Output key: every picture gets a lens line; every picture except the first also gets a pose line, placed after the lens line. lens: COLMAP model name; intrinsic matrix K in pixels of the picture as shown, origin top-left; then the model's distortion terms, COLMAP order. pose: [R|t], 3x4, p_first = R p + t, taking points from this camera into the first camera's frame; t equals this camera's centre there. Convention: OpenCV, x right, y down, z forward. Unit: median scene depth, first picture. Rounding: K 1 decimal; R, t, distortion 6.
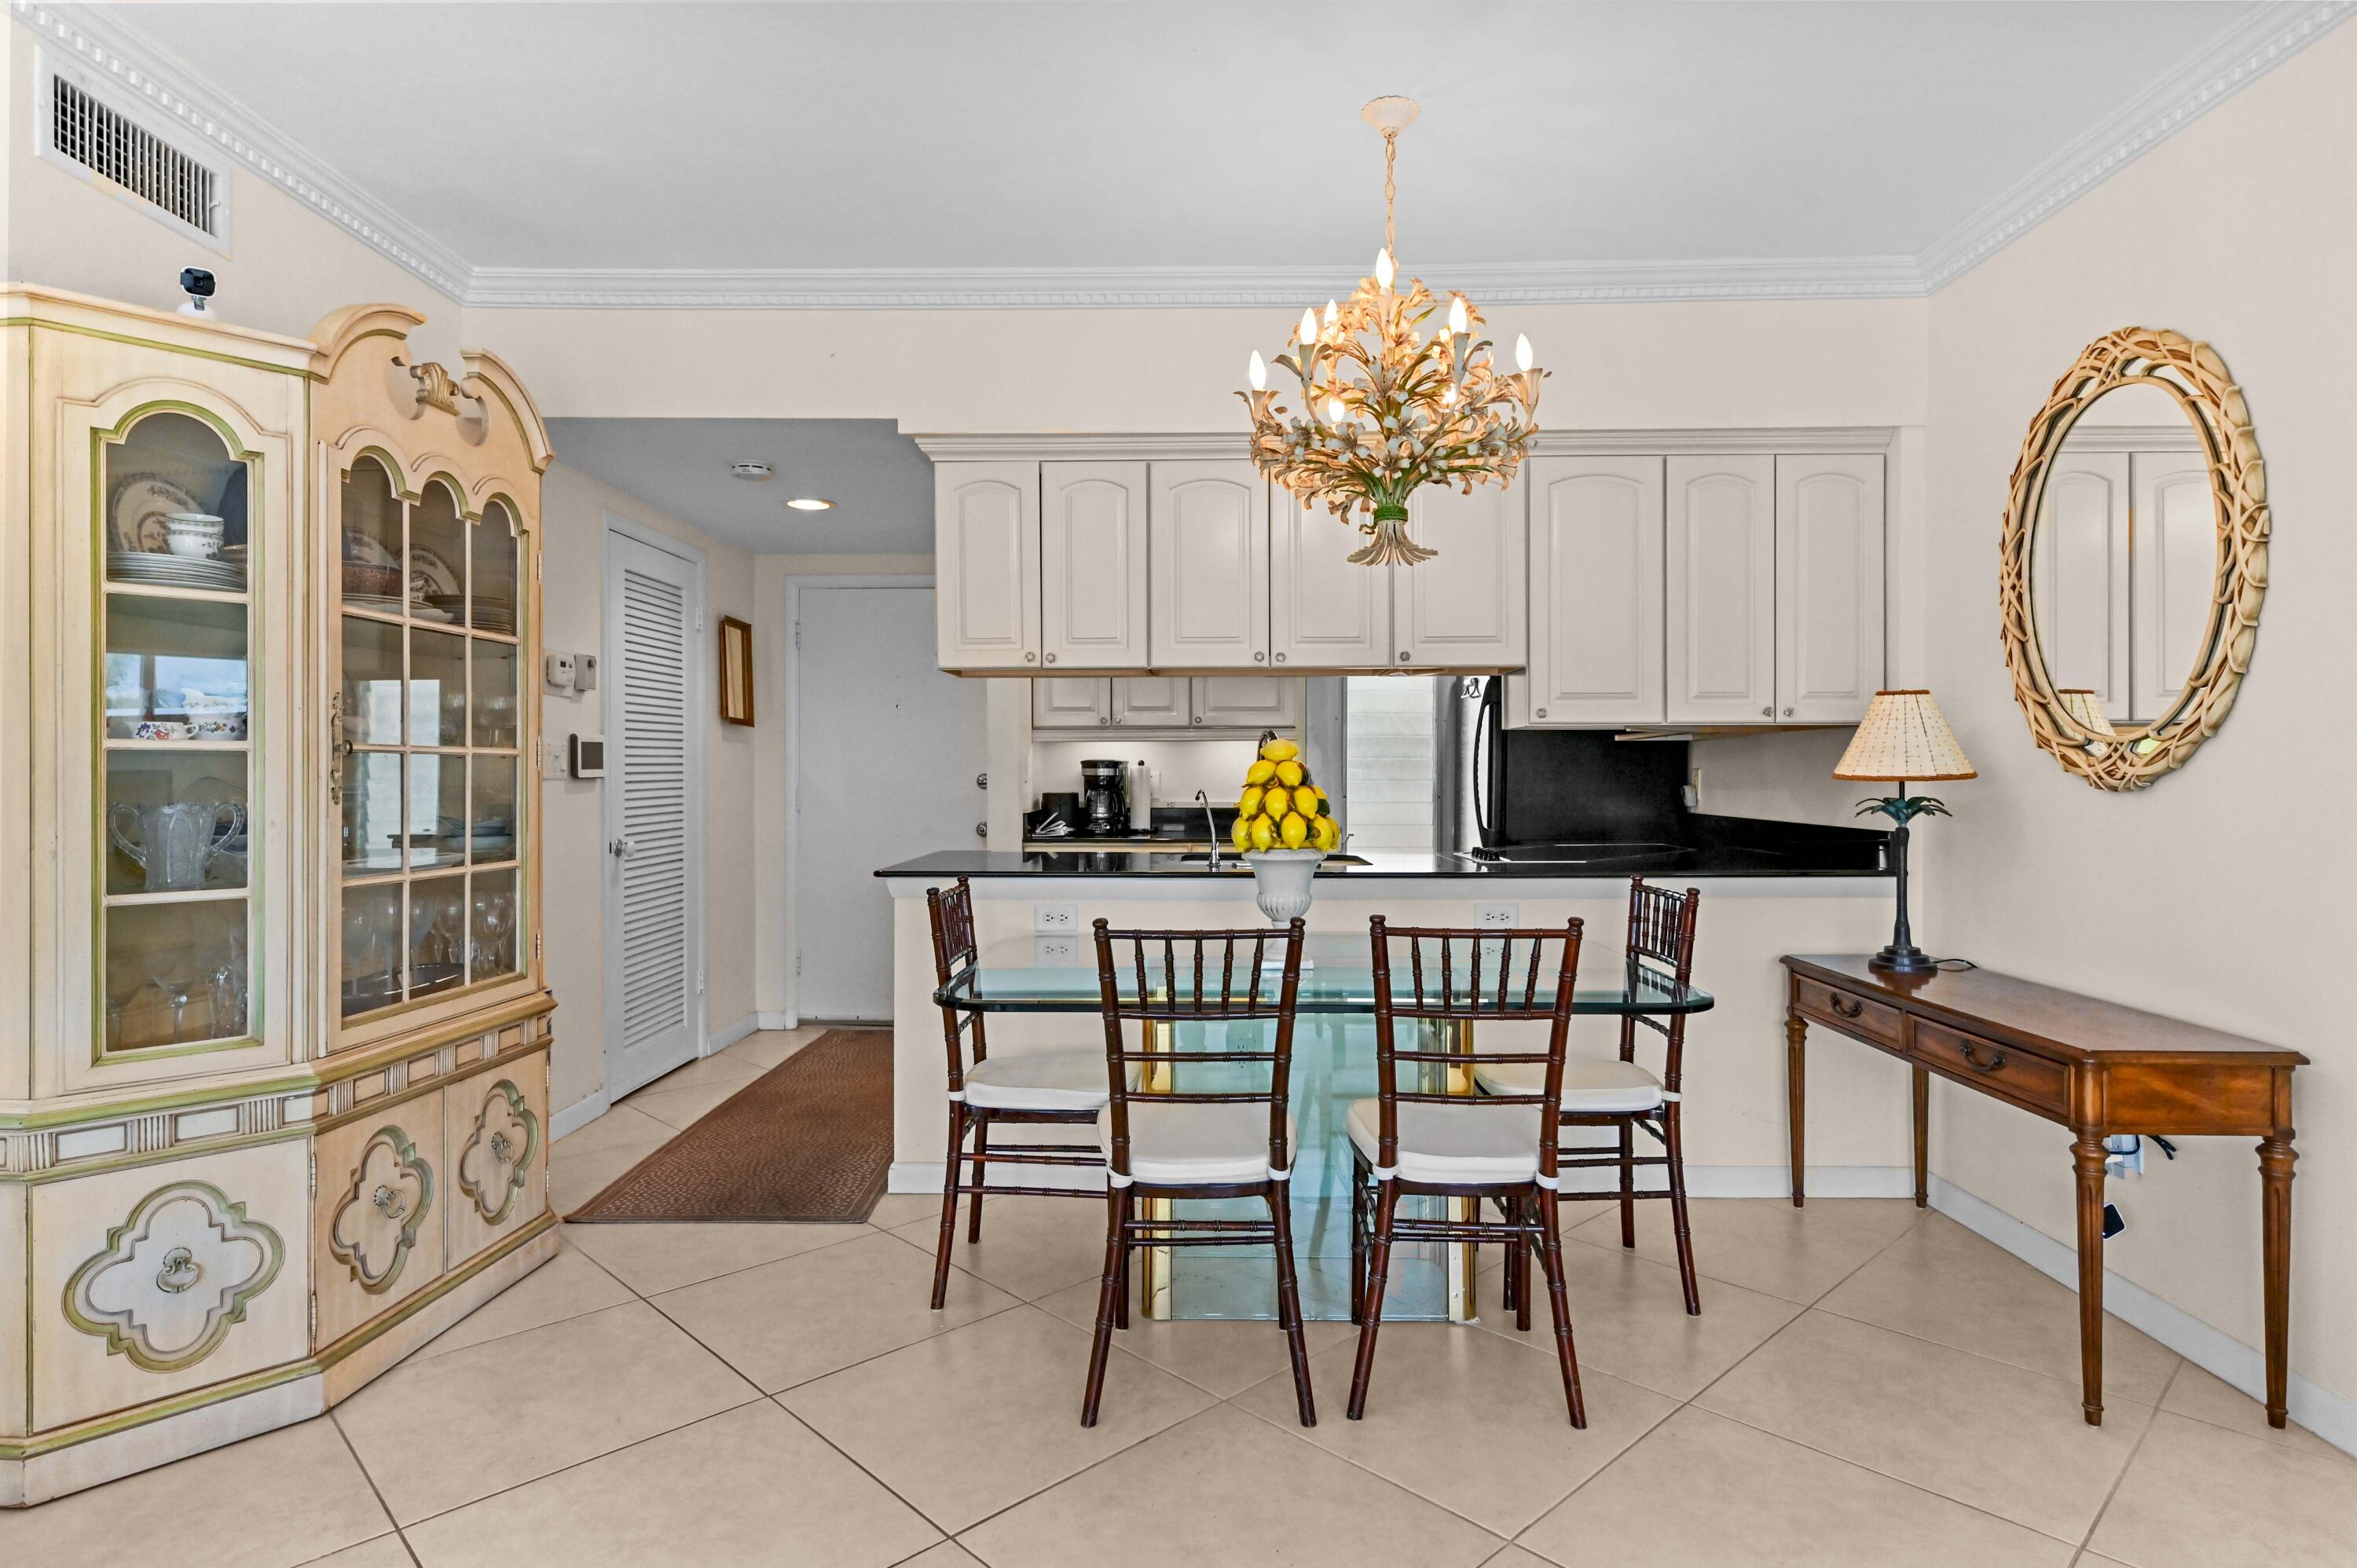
lens RADIAL K [[1341.0, 0, 1178.5], [0, 1341.0, 784.0], [0, 0, 1]] dist [-0.003655, -0.000623]
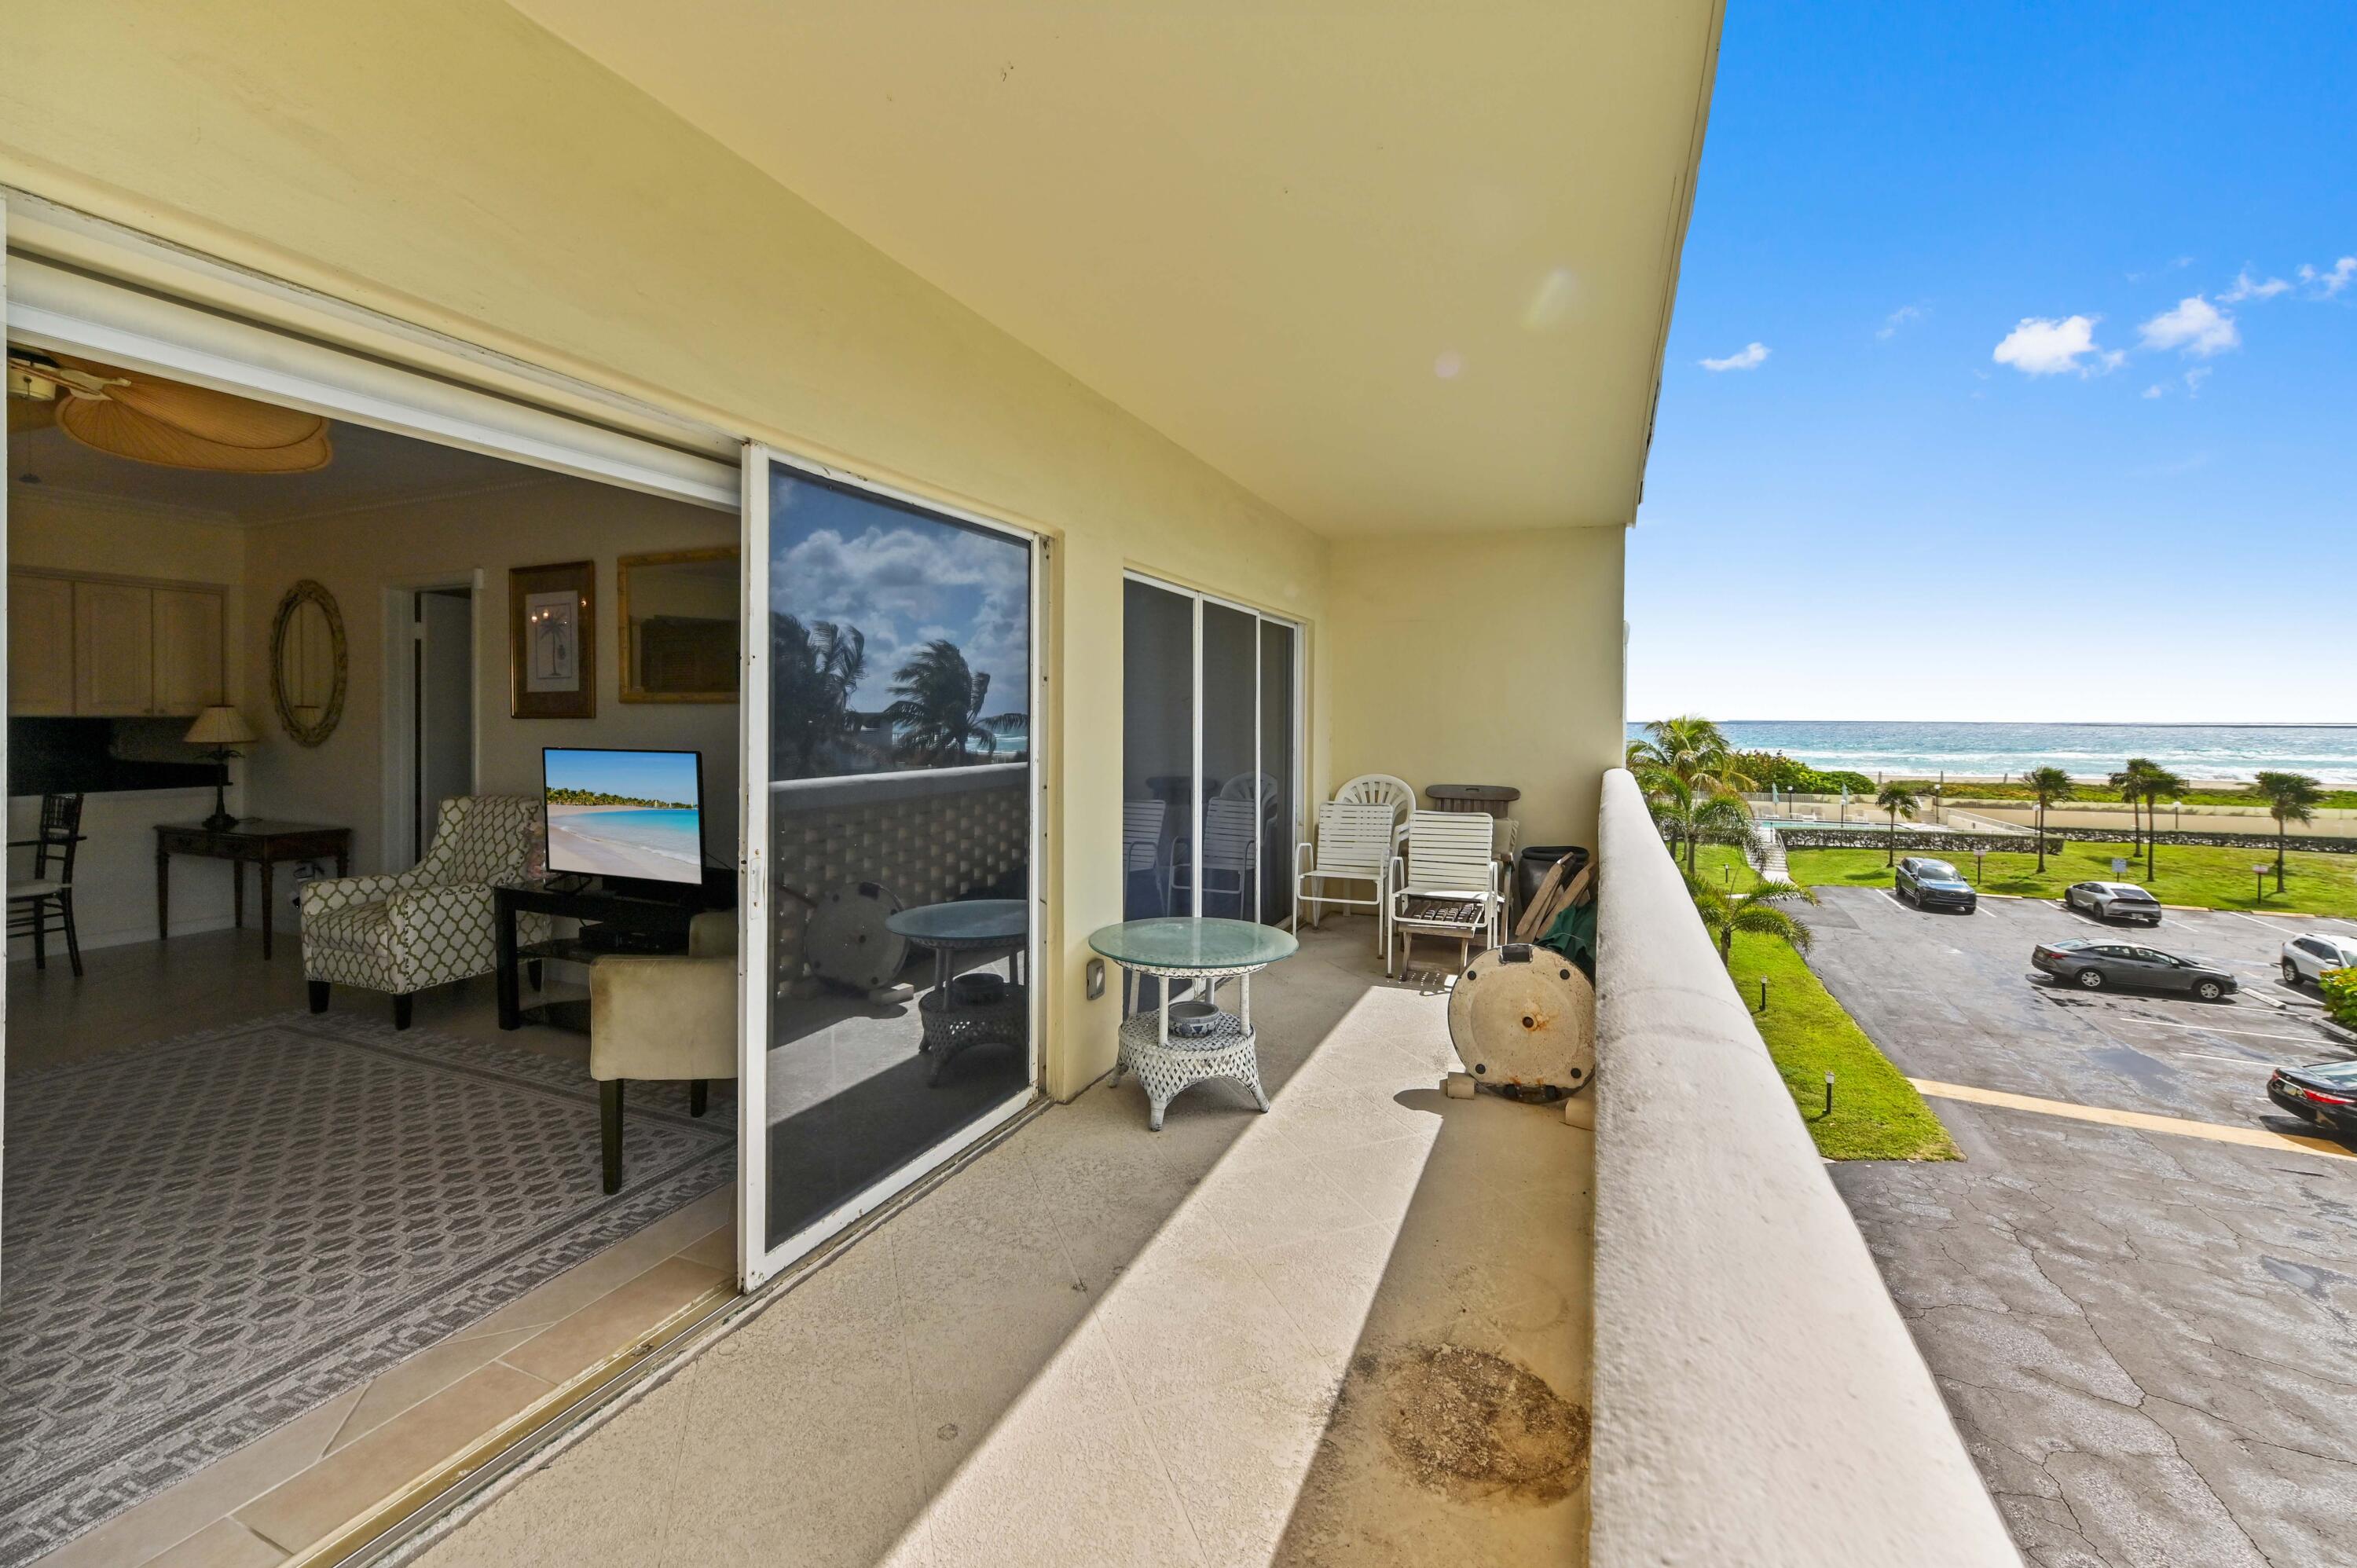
lens RADIAL K [[955.7, 0, 1174.8], [0, 955.7, 732.7], [0, 0, 1]] dist [0.019516, 0.000110]
pose [[0.407518, -0.012143, 0.913116, -0.346210], [0.005624, 0.999926, 0.010788, -0.032110], [-0.913180, 0.000740, 0.407556, -1.265935]]
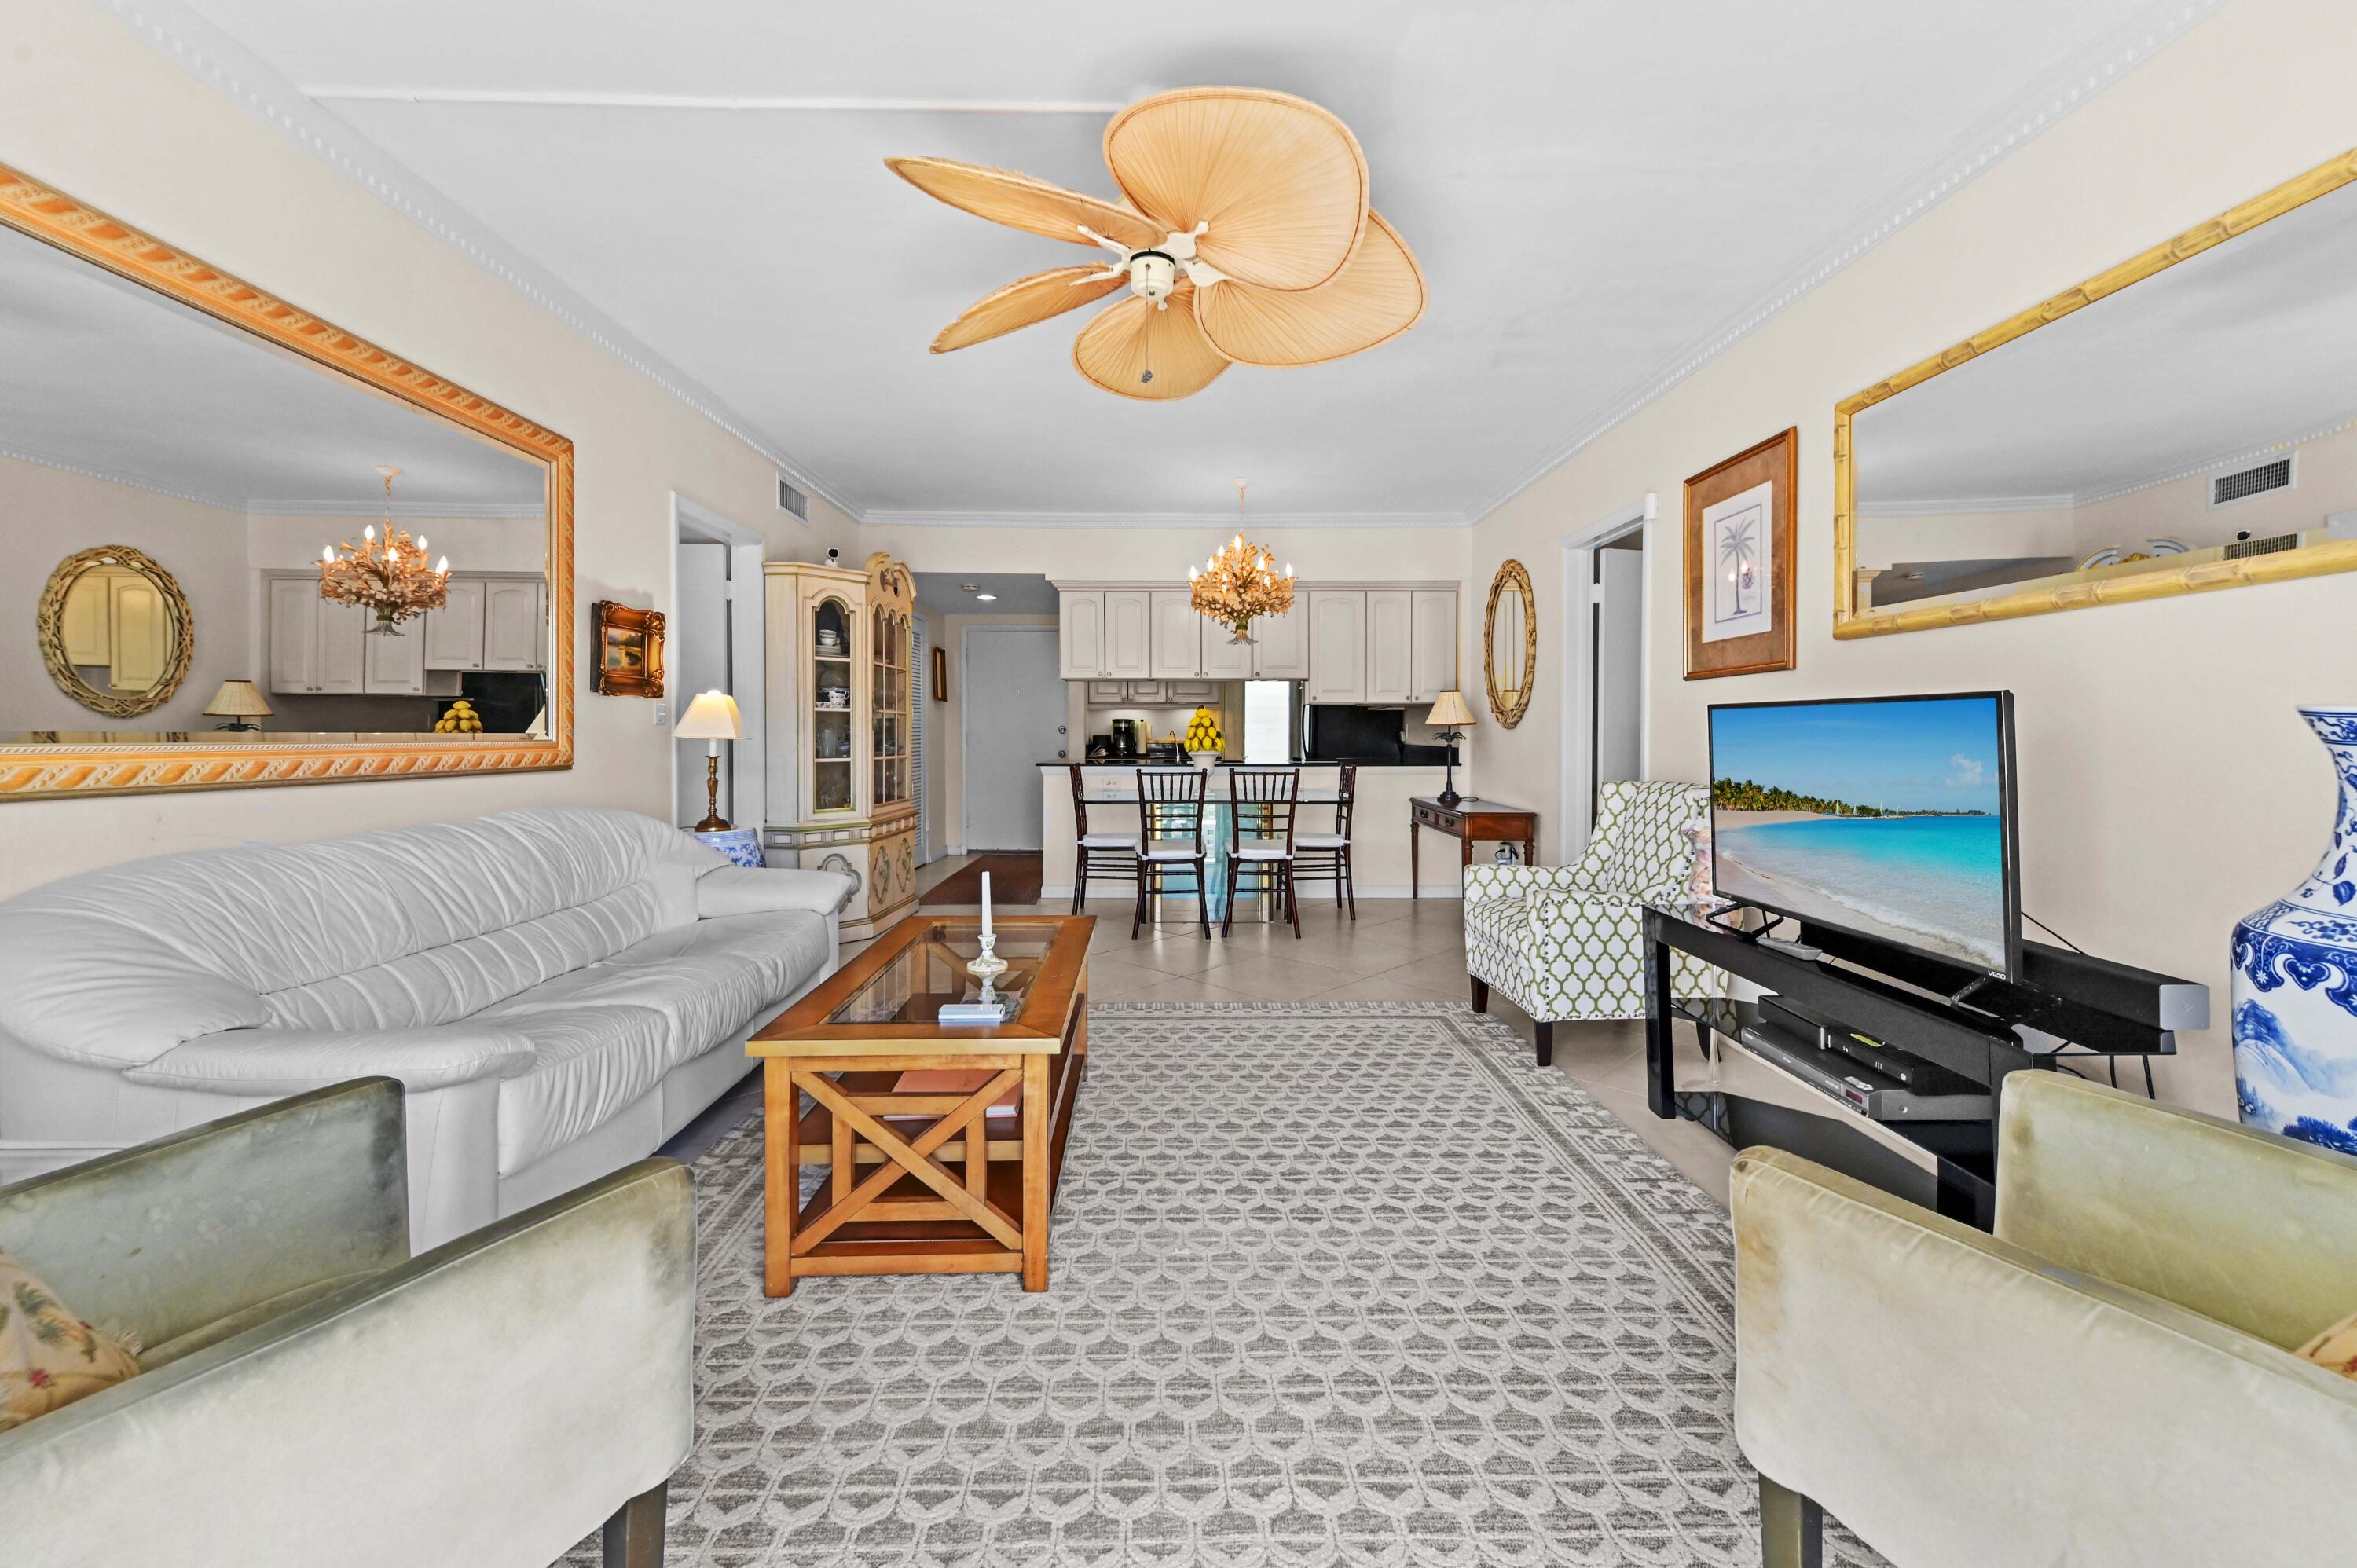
lens RADIAL K [[955.7, 0, 1174.8], [0, 955.7, 732.7], [0, 0, 1]] dist [0.019516, 0.000110]
pose [[0.999795, 0.003203, 0.019975, -0.015341], [-0.003034, 0.999959, -0.008476, 0.027598], [-0.020002, 0.008414, 0.999765, -0.825648]]
